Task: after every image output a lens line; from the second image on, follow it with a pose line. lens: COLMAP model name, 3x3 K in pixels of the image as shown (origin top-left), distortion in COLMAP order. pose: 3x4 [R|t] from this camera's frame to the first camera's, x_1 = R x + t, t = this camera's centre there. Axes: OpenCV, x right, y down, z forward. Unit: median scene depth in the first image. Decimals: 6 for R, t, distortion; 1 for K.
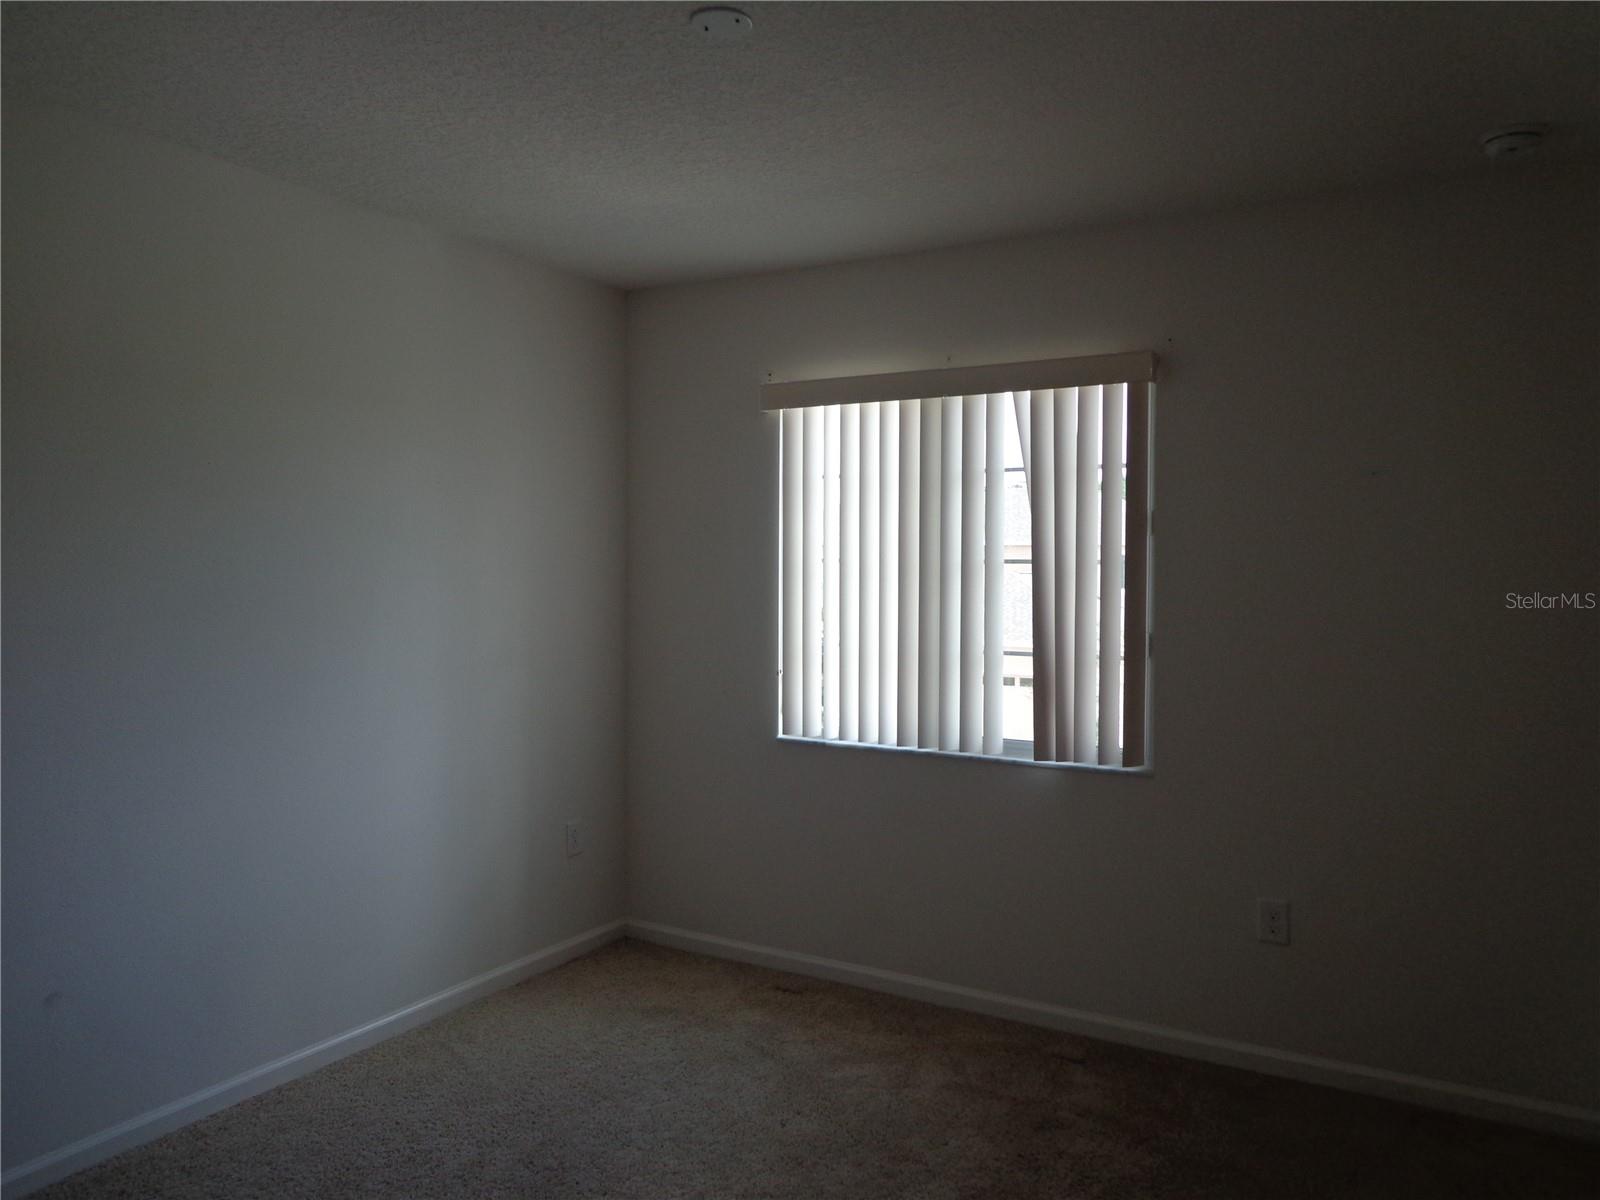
lens RADIAL K [[1251.3, 0, 800.0], [0, 1251.3, 600.0], [0, 0, 1]] dist [-0.004019, -0.002342]
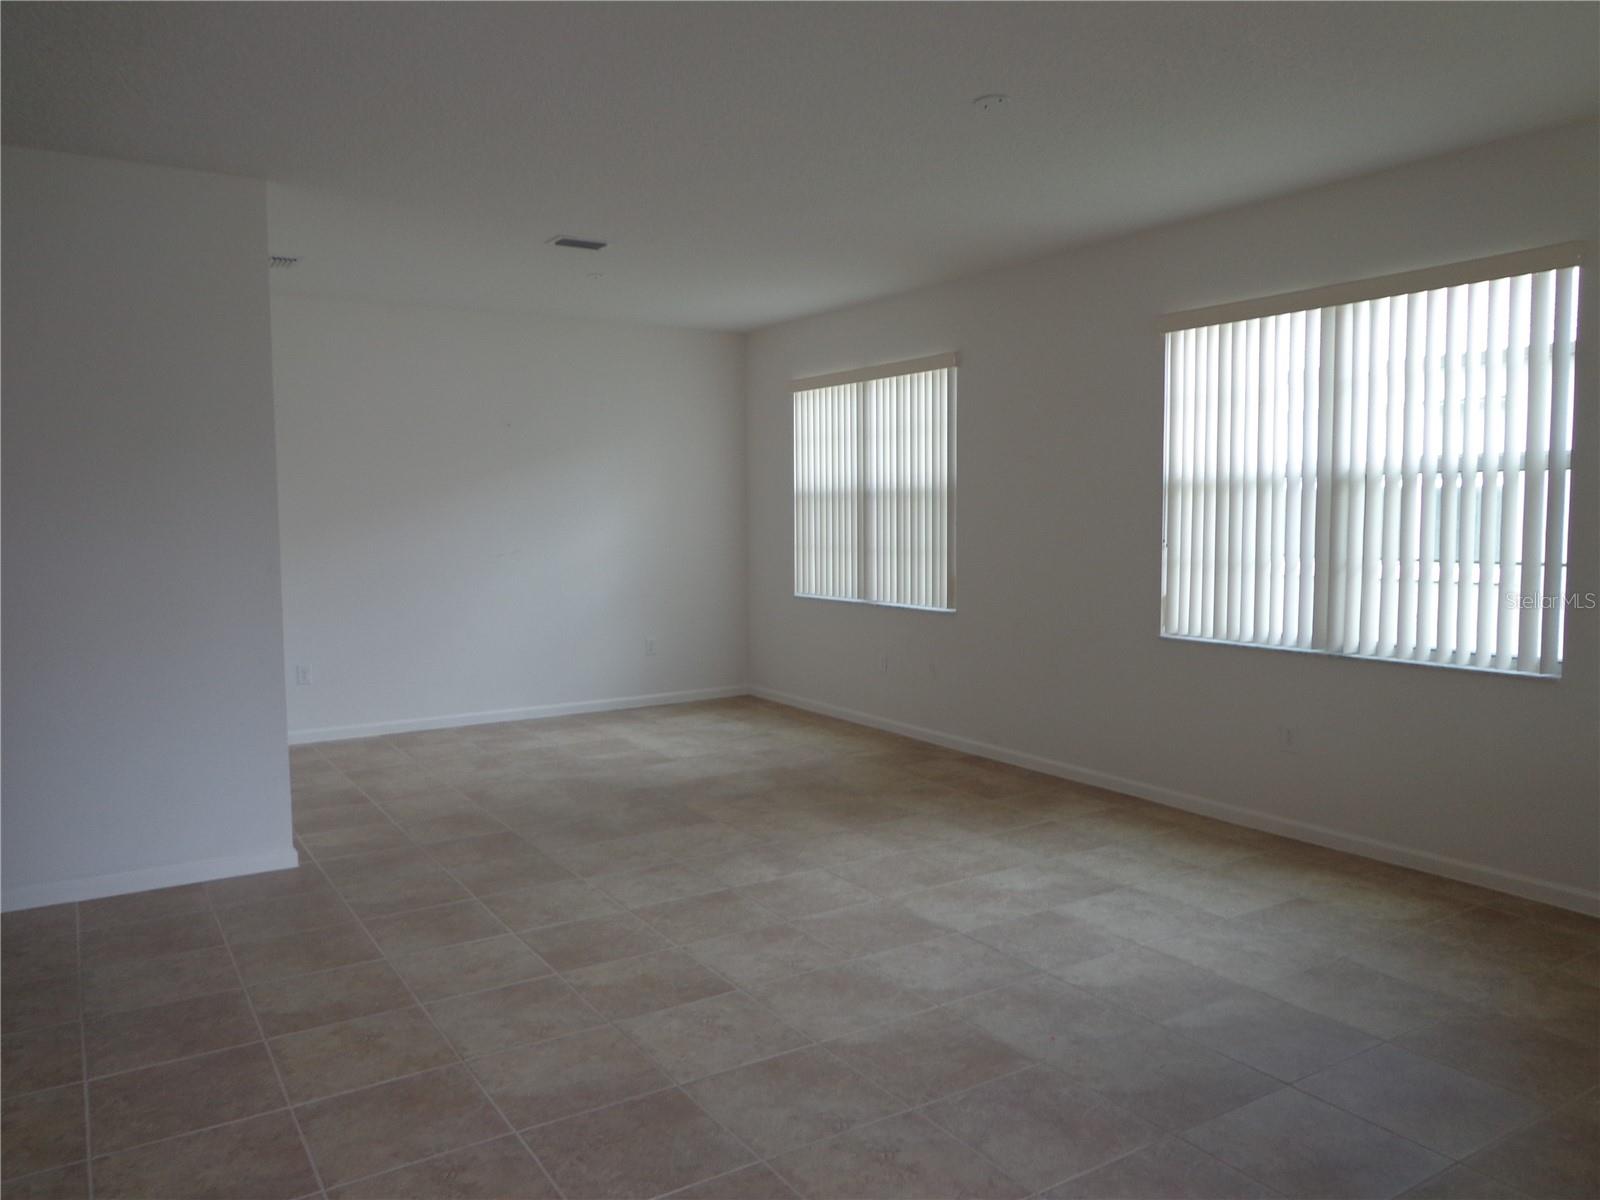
lens RADIAL K [[1251.3, 0, 800.0], [0, 1251.3, 600.0], [0, 0, 1]] dist [-0.004019, -0.002342]
pose [[0.893345, 0.000841, -0.449371, 0.197990], [0.028190, 0.997924, 0.057908, 0.005638], [0.448487, -0.064400, 0.891466, -0.126716]]
